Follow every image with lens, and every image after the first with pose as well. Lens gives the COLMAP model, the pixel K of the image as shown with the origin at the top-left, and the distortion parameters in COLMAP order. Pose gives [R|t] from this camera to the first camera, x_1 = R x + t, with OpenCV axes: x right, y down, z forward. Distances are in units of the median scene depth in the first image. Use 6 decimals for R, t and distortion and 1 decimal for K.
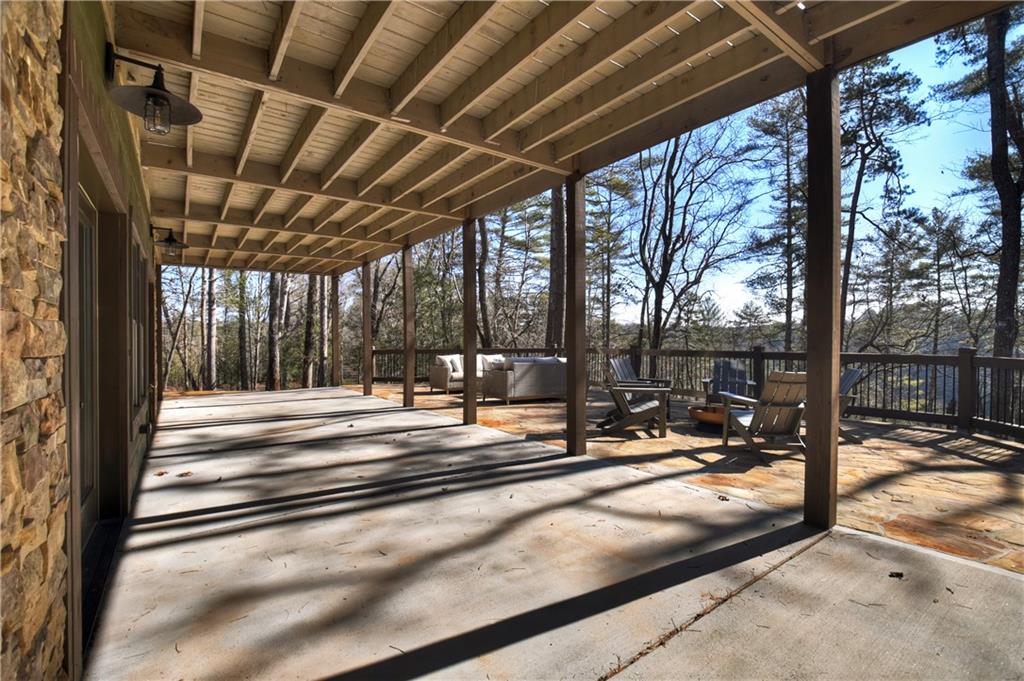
lens RADIAL K [[461.7, 0, 512.0], [0, 461.7, 340.5], [0, 0, 1]] dist [-0.002005, -0.000428]
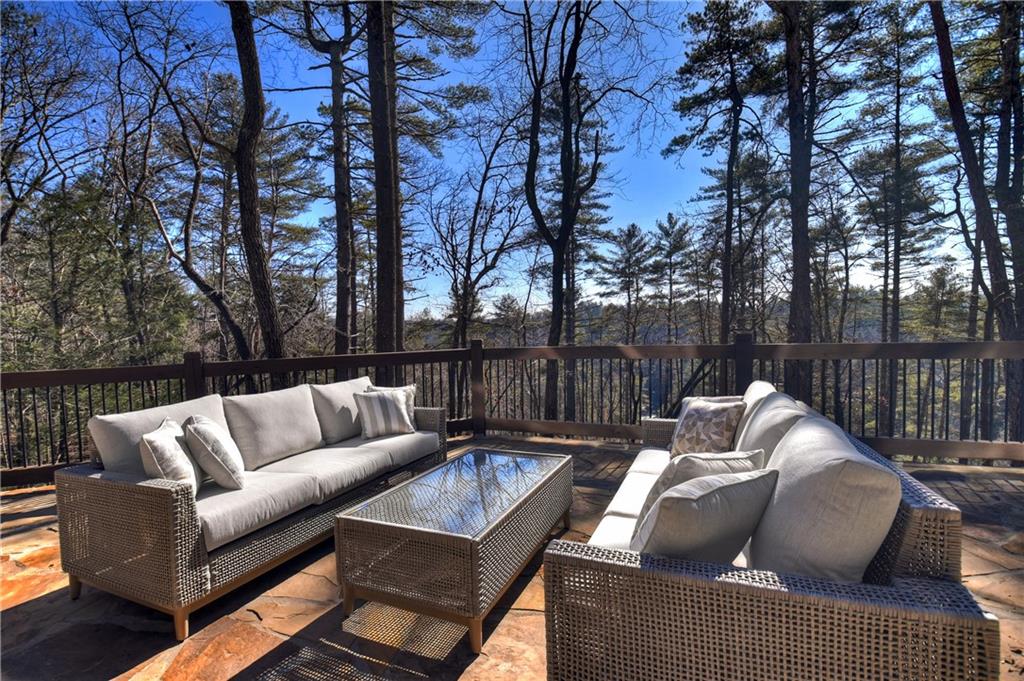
lens RADIAL K [[461.7, 0, 512.0], [0, 461.7, 340.5], [0, 0, 1]] dist [-0.002005, -0.000428]
pose [[0.851084, -0.032970, 0.523994, -0.034773], [0.026979, 0.999454, 0.019066, -0.000379], [-0.524336, -0.002090, 0.851509, 0.224698]]
